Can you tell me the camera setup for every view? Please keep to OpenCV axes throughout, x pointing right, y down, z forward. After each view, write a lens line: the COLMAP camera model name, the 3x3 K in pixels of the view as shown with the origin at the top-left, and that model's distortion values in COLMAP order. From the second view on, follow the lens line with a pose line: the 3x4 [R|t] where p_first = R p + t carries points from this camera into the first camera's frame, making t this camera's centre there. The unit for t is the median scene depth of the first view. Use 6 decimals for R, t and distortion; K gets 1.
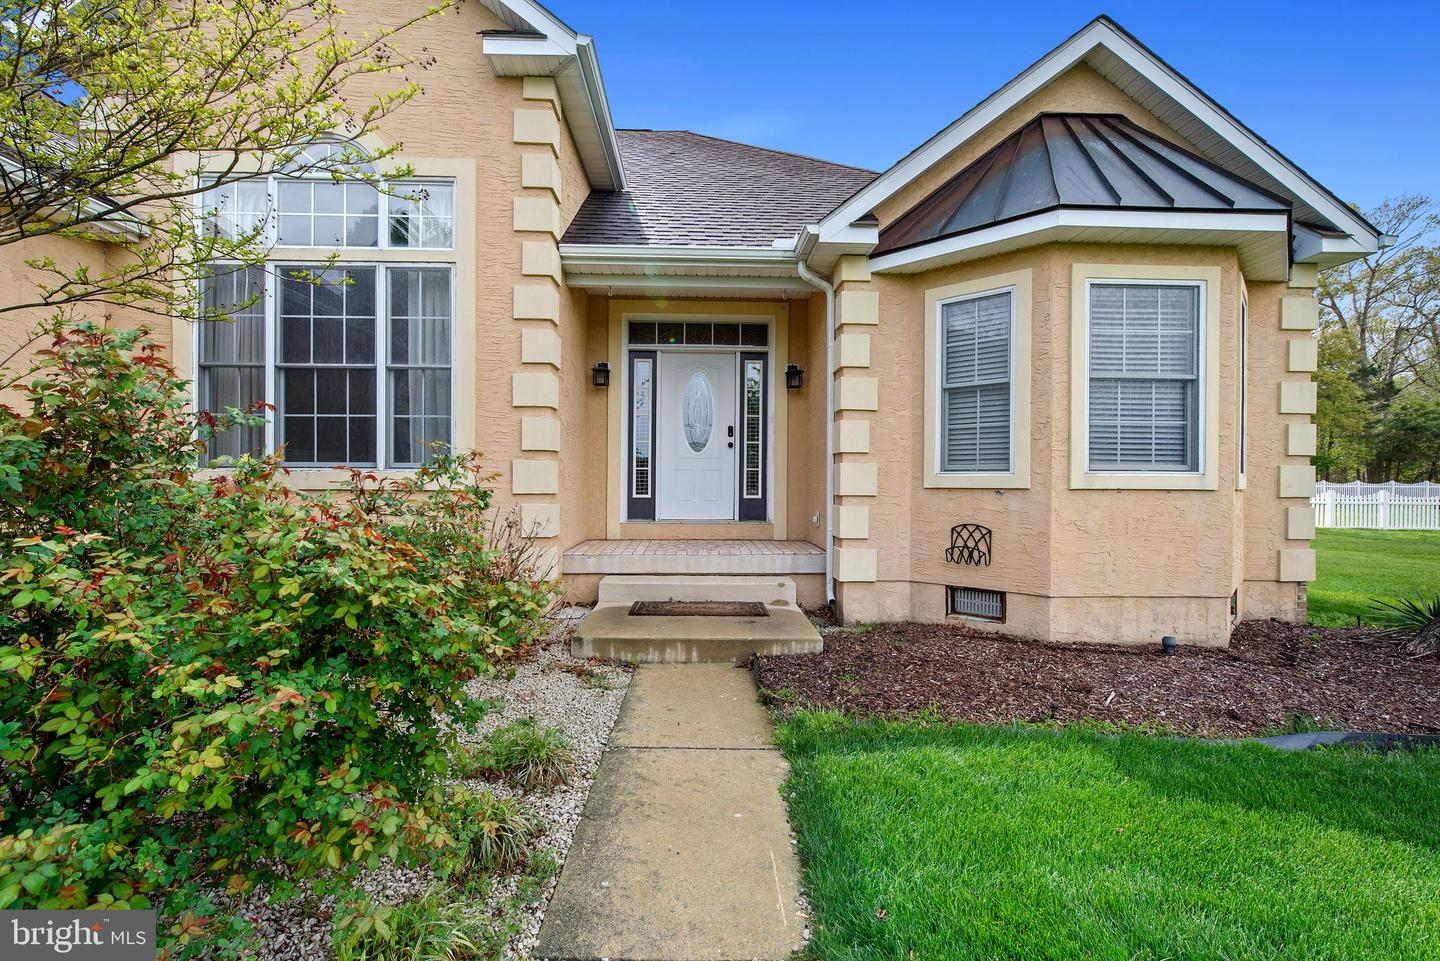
lens RADIAL K [[618.9, 0, 717.7], [0, 618.9, 486.6], [0, 0, 1]] dist [-0.001324, -0.000221]
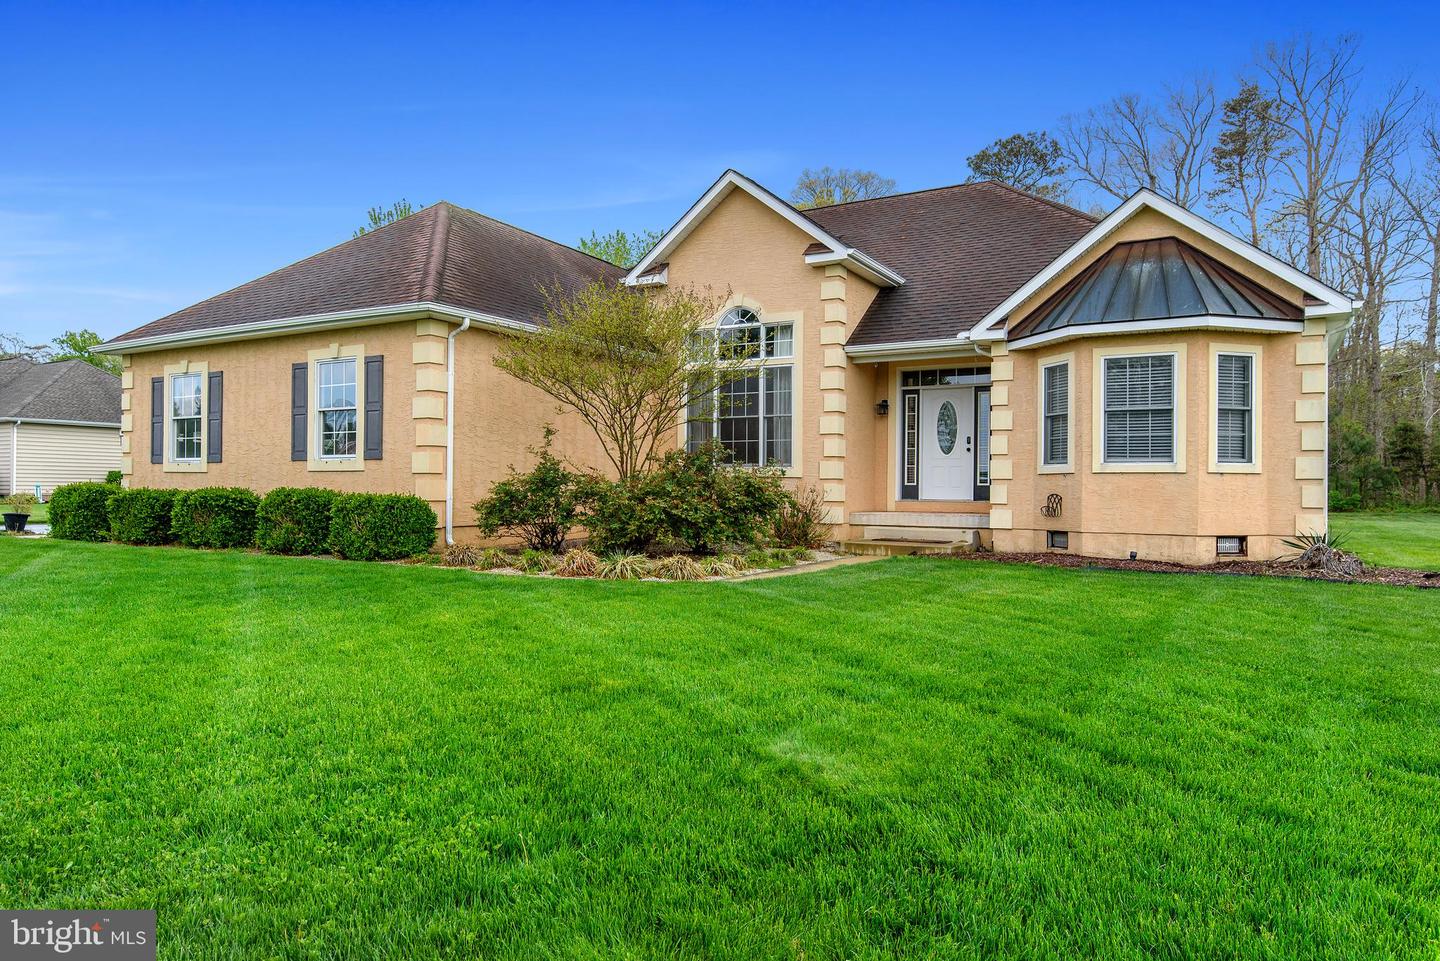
lens RADIAL K [[911.3, 0, 721.1], [0, 911.3, 484.8], [0, 0, 1]] dist [-0.001561, -0.000246]
pose [[0.850783, -0.001712, -0.525514, 0.902027], [-0.008490, 0.999819, -0.017002, 0.080848], [0.525448, 0.018927, 0.850615, -1.585610]]
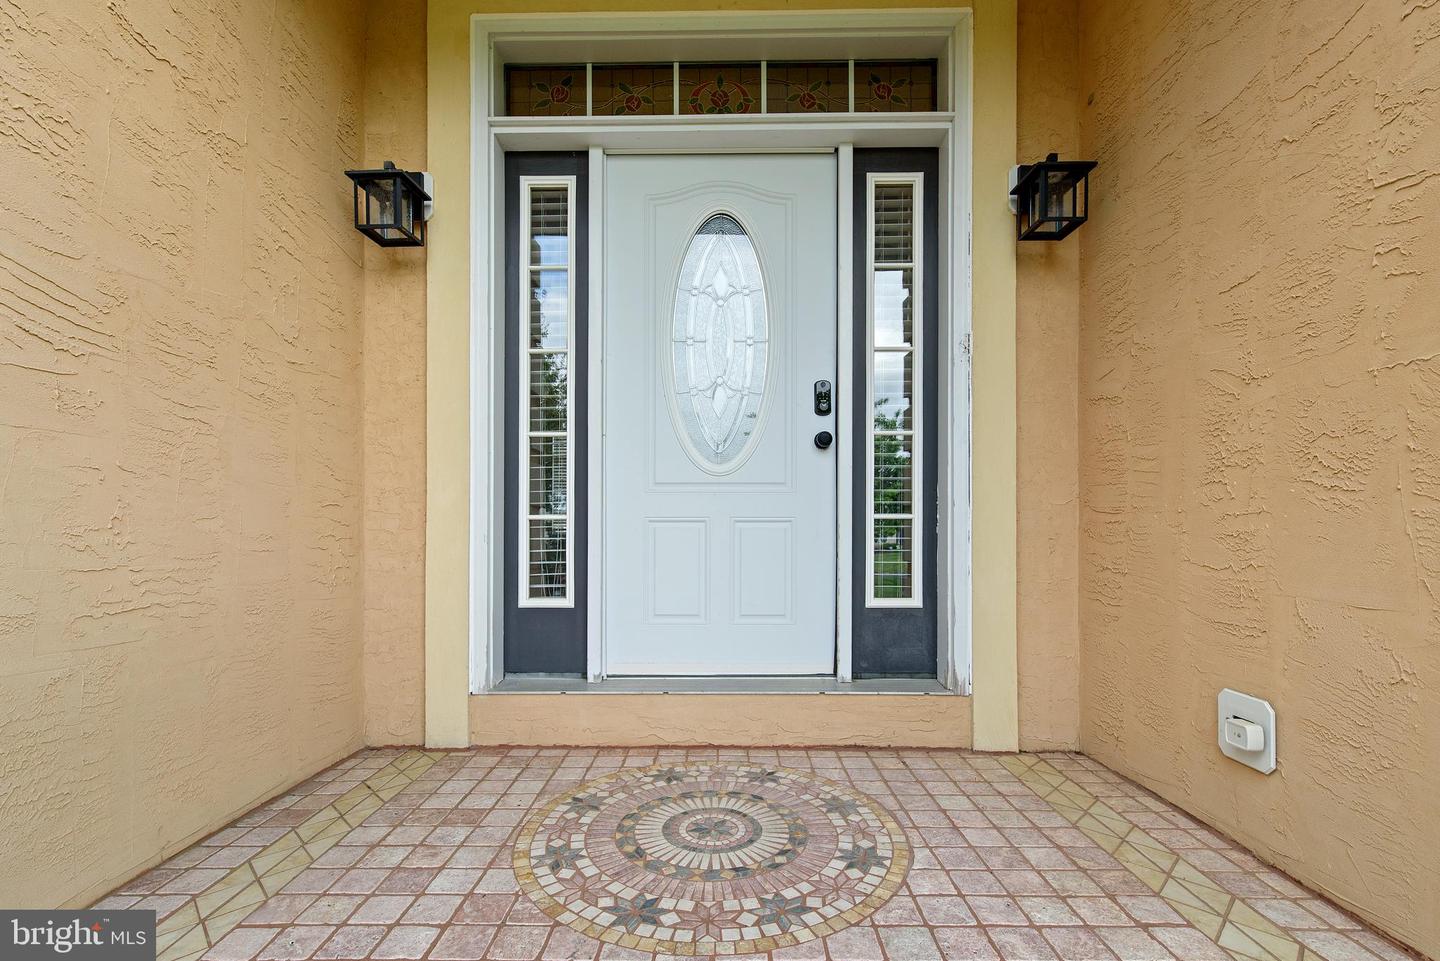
lens RADIAL K [[618.9, 0, 726.5], [0, 618.9, 529.1], [0, 0, 1]] dist [-0.001324, -0.000221]
pose [[0.999700, -0.007660, -0.023257, -0.029618], [0.007341, 0.999879, -0.013747, -0.023990], [0.023359, 0.013572, 0.999635, 0.924150]]
